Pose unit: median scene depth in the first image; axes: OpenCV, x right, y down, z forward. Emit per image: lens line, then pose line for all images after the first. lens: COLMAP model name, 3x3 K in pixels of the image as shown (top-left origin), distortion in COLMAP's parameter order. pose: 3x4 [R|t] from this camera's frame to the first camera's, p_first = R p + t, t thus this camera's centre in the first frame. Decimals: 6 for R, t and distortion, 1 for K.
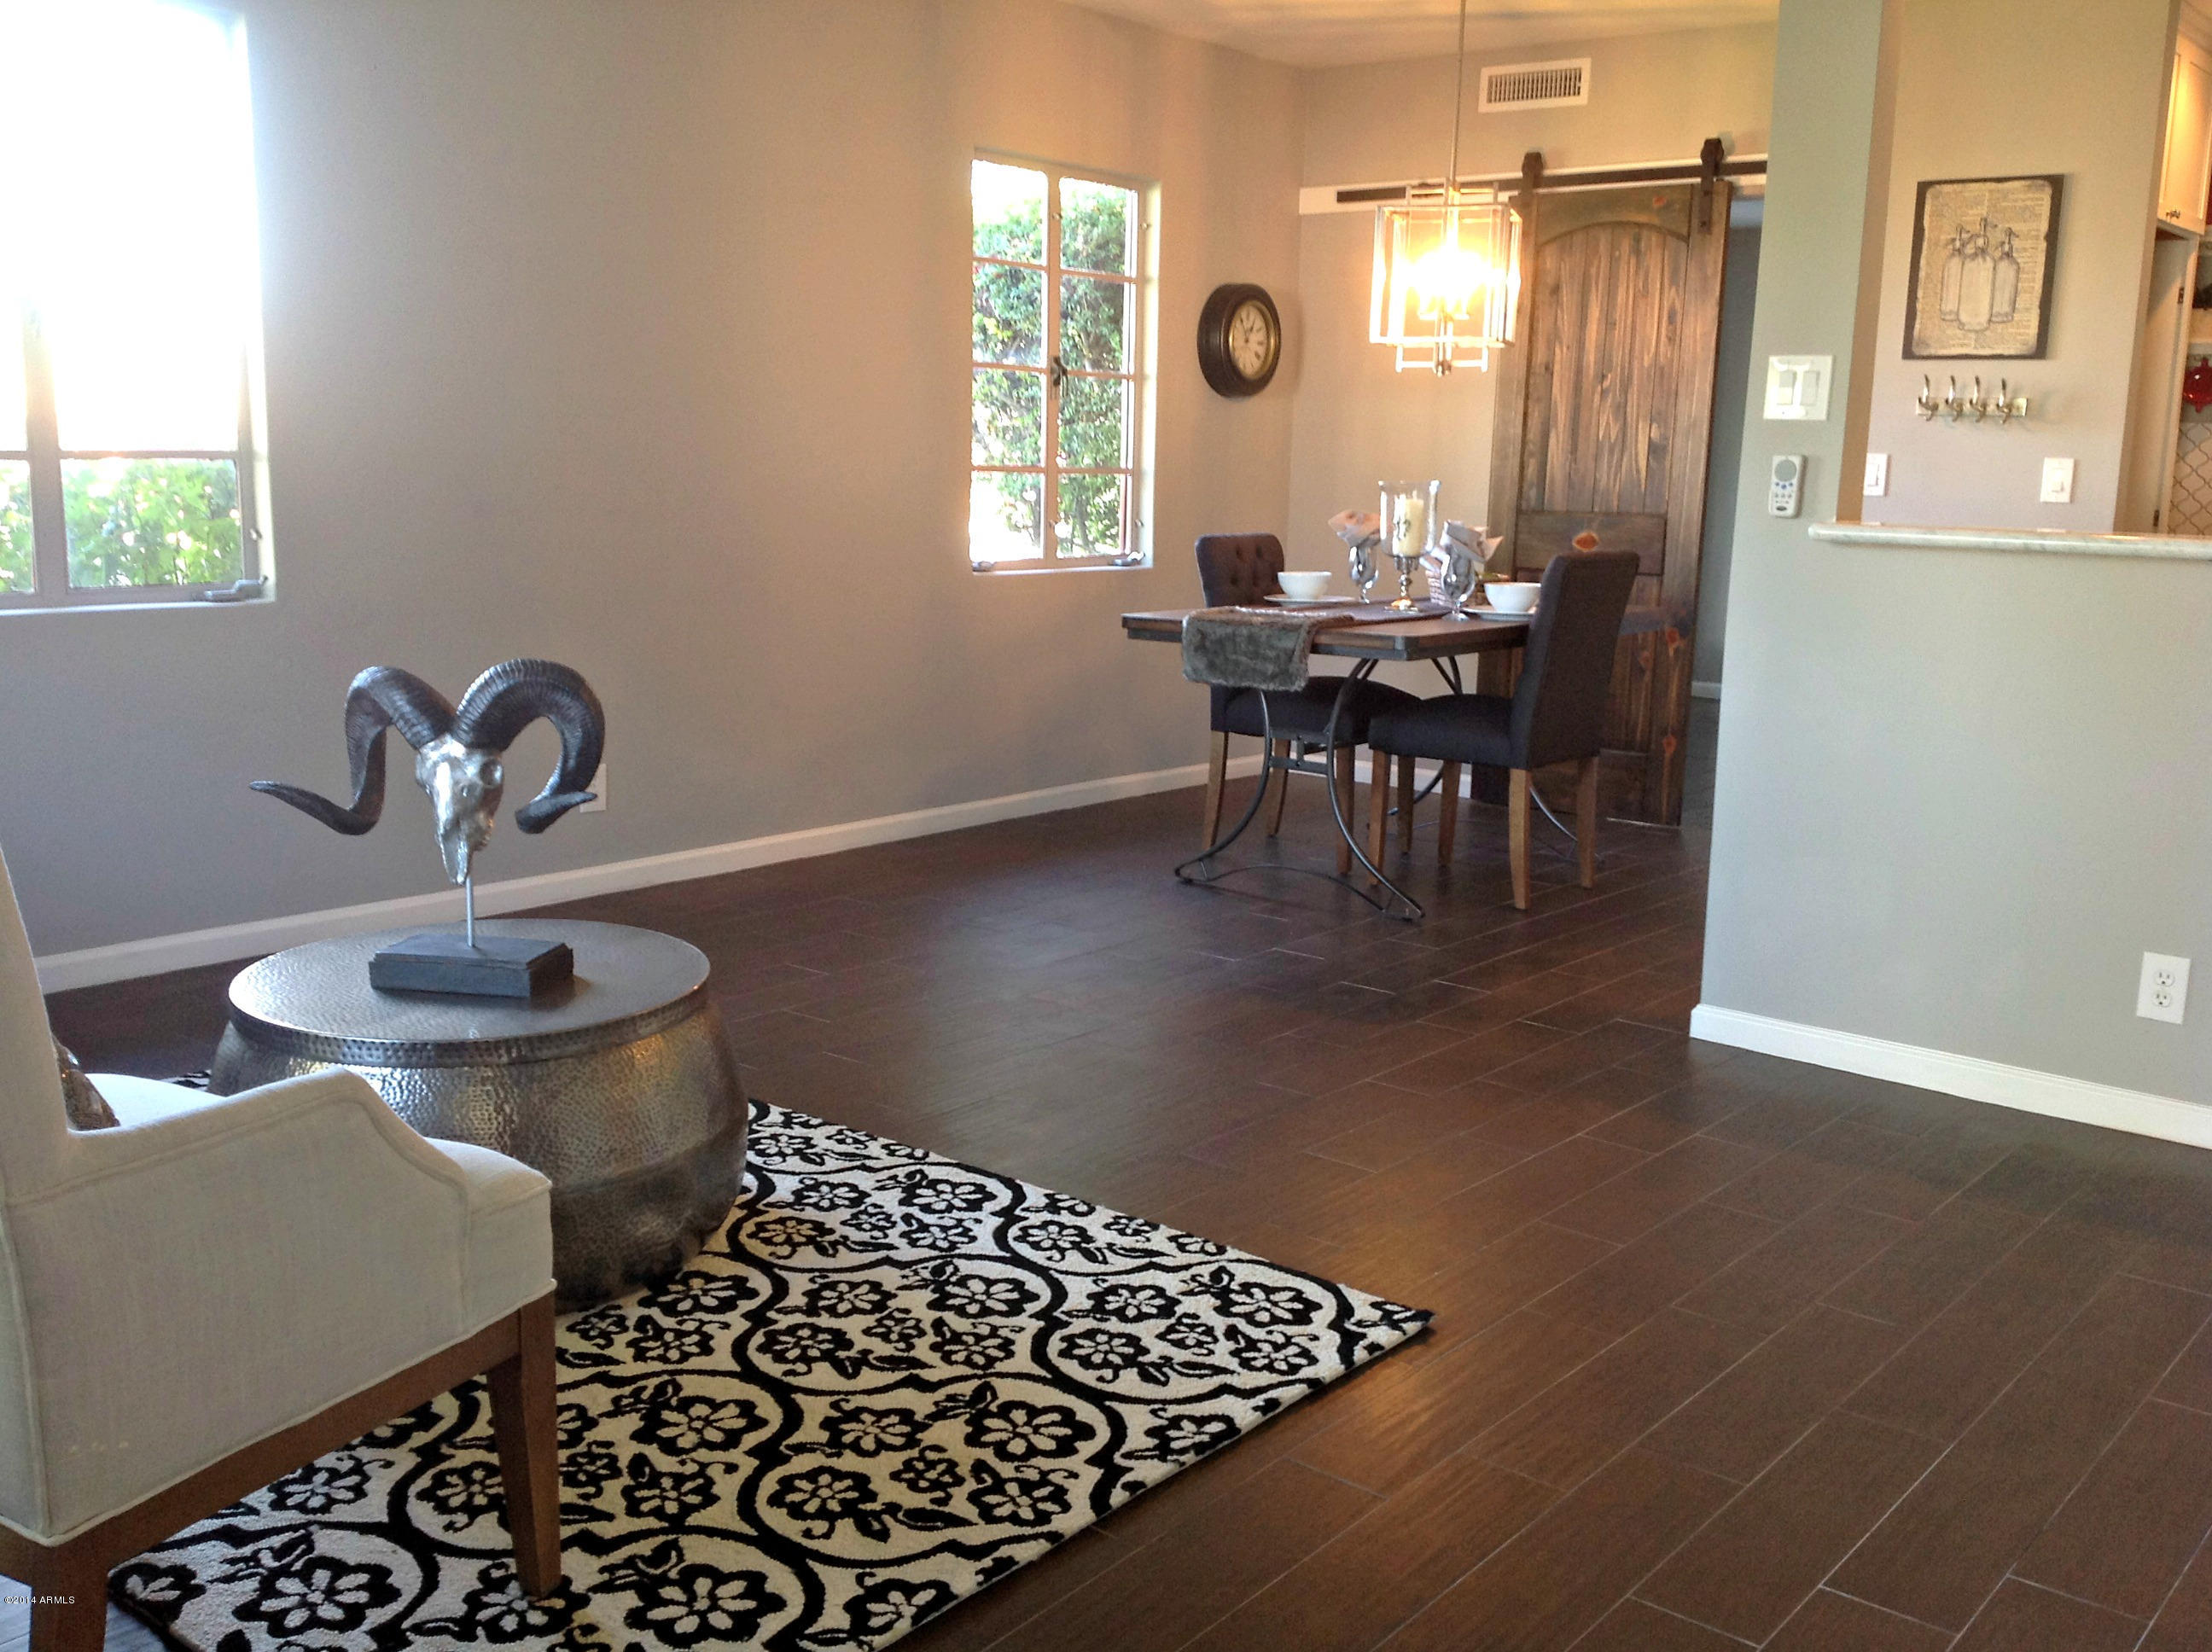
lens RADIAL K [[2110.8, 0, 1120.9], [0, 2110.8, 847.4], [0, 0, 1]] dist [-0.001647, 0.000000]
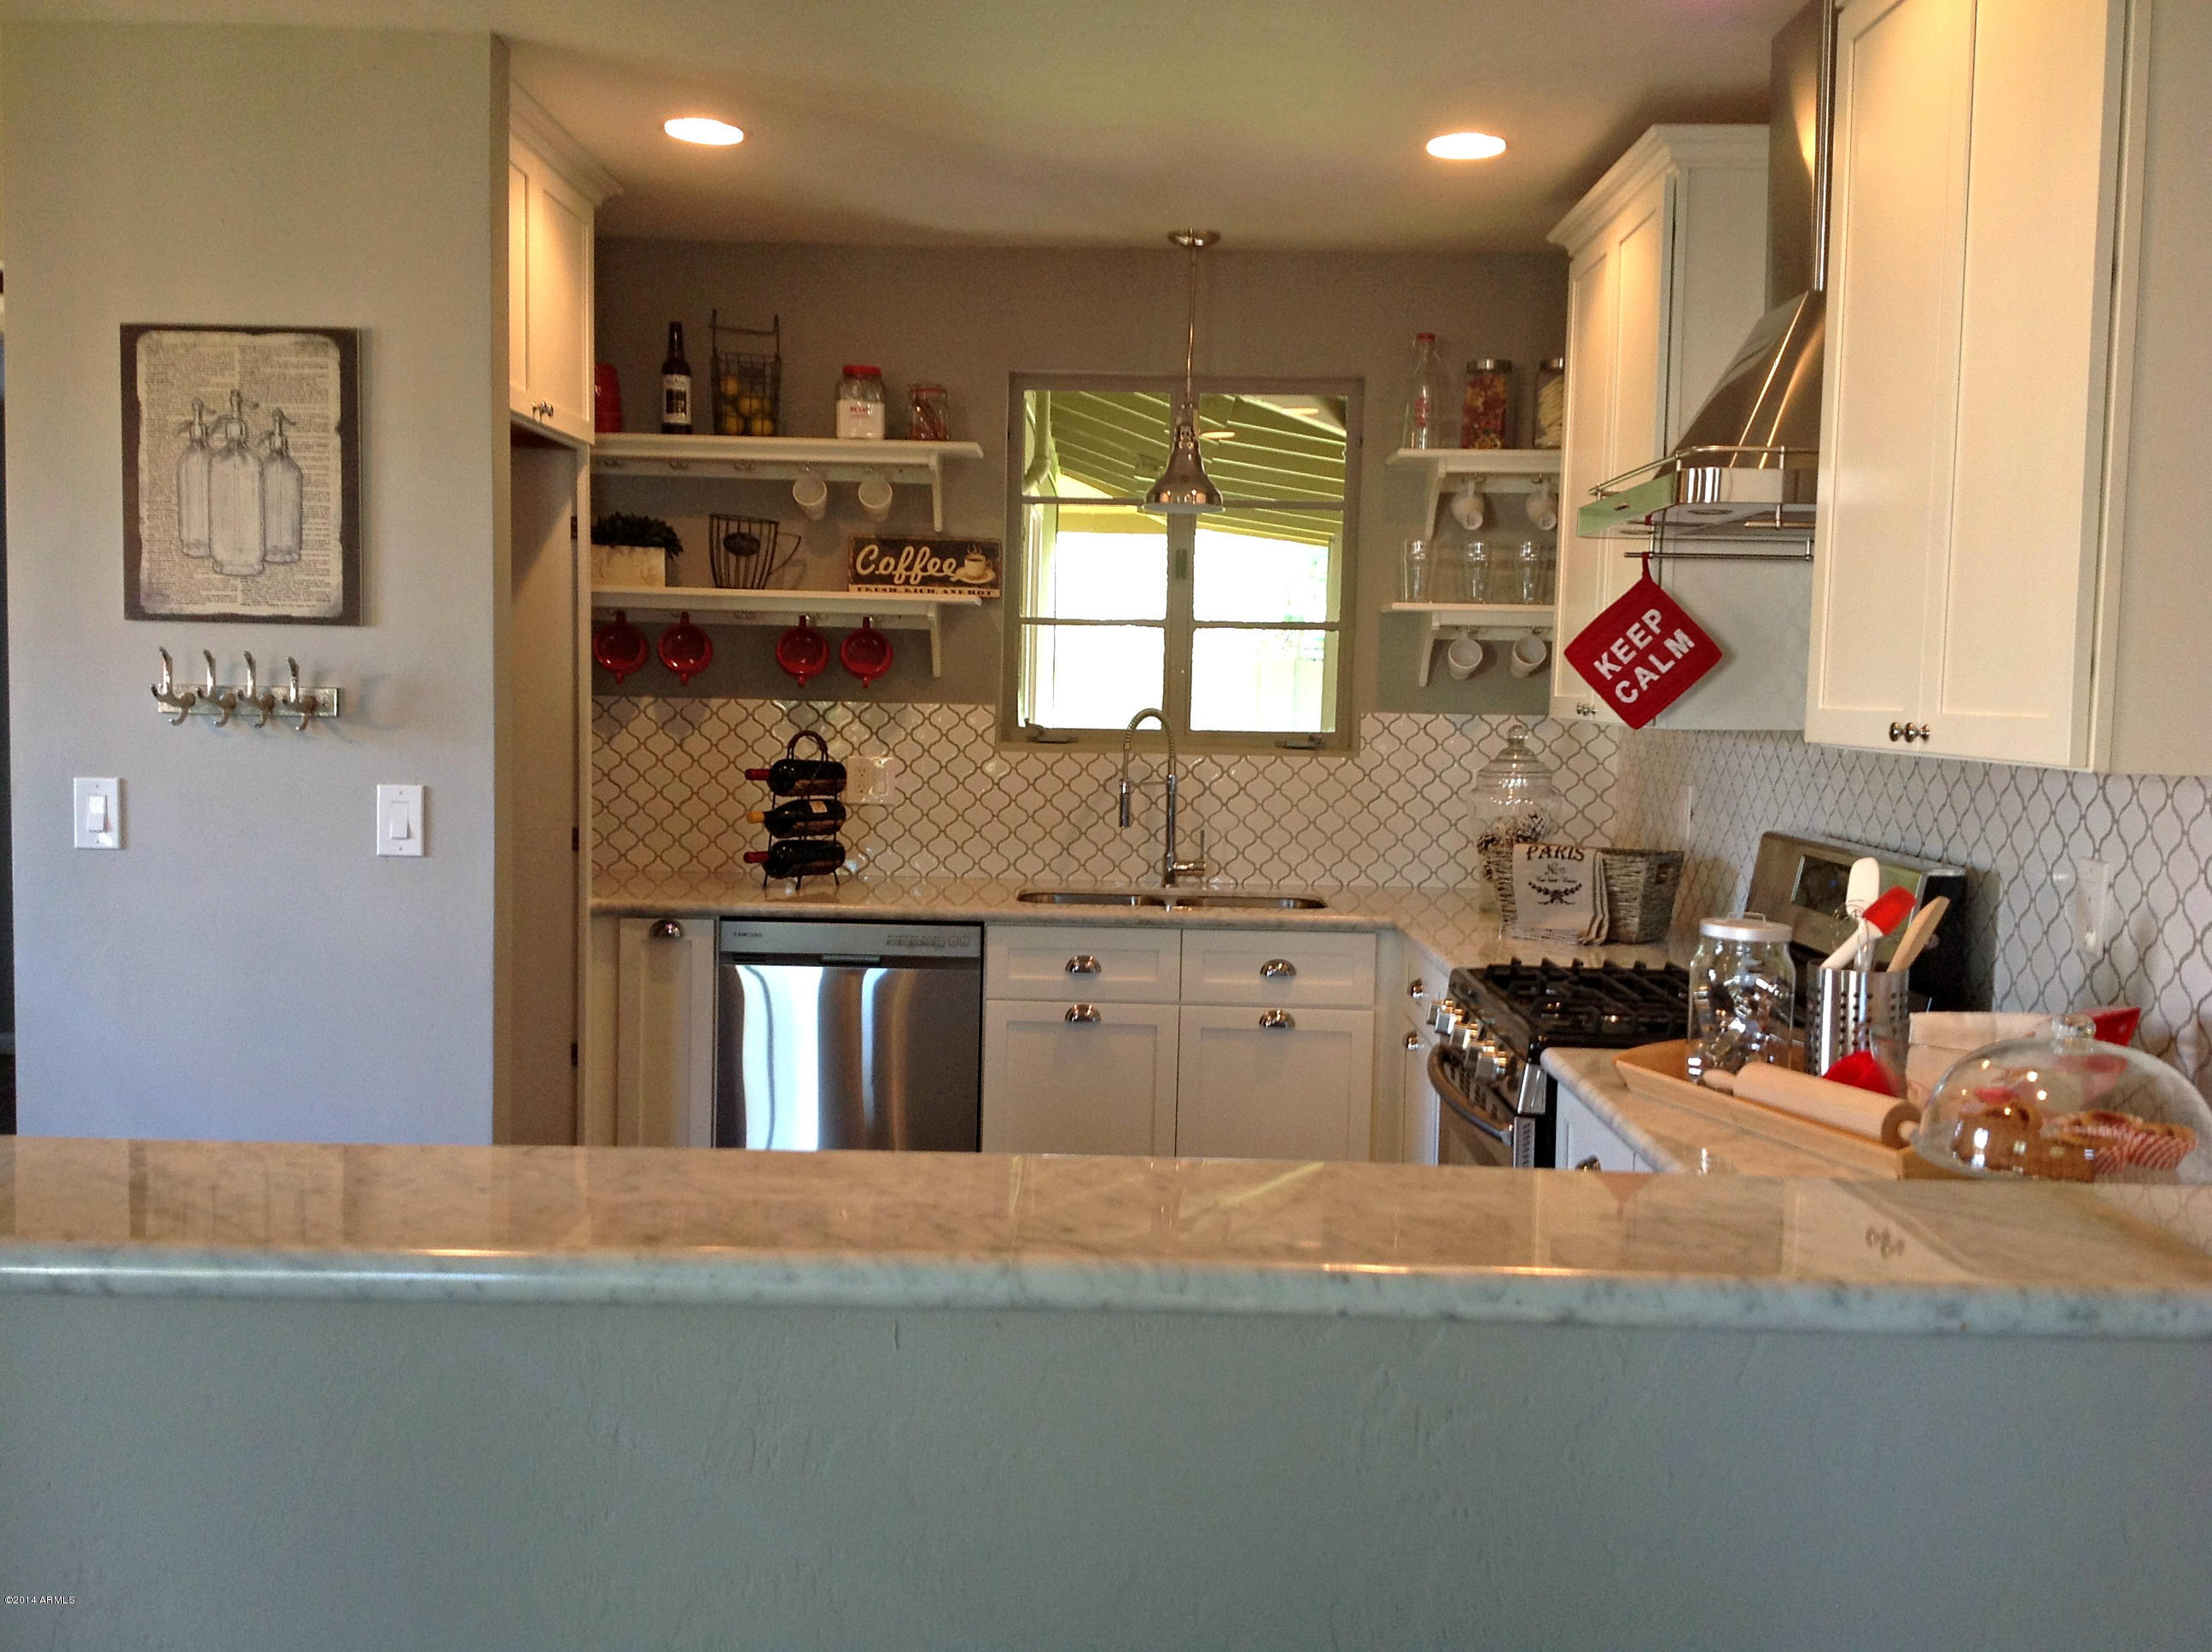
lens RADIAL K [[2110.8, 0, 1115.9], [0, 2110.8, 823.9], [0, 0, 1]] dist [-0.001647, 0.000000]
pose [[0.780698, -0.050520, 0.622863, 0.224275], [0.115841, 0.991151, -0.064805, -0.108893], [-0.614078, 0.122746, 0.779642, 0.395015]]
